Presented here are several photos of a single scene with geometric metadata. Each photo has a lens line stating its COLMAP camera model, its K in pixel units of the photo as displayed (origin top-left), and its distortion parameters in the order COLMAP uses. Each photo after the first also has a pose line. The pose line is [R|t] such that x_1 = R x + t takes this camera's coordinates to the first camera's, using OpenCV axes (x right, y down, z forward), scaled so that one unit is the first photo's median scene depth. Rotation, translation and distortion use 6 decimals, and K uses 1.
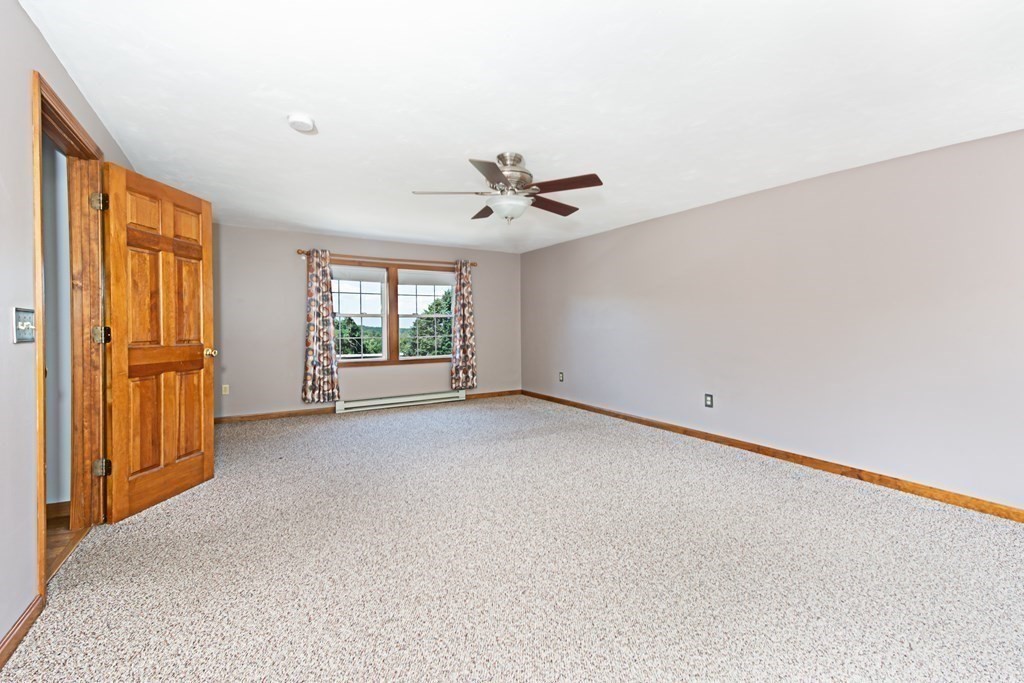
lens RADIAL K [[425.9, 0, 512.0], [0, 425.9, 341.5], [0, 0, 1]] dist [0.002550, -0.000278]
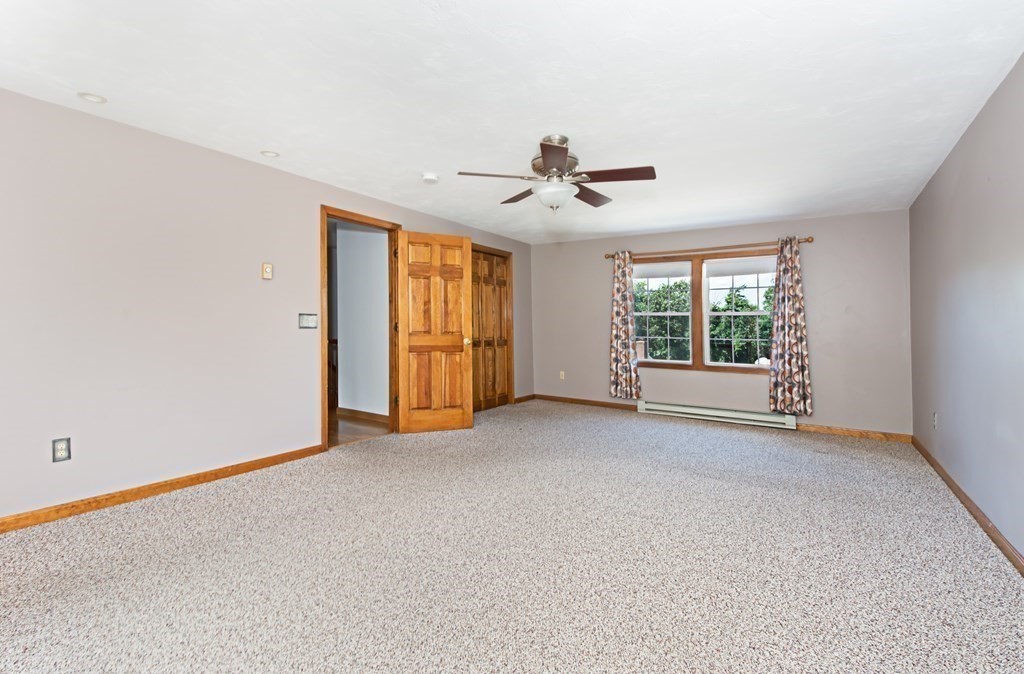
lens RADIAL K [[475.6, 0, 514.0], [0, 475.6, 351.7], [0, 0, 1]] dist [0.014247, 0.000154]
pose [[0.435722, 0.060585, -0.898040, 0.836915], [-0.046425, 0.997917, 0.044798, -0.019137], [0.898883, 0.022172, 0.437627, 0.441433]]
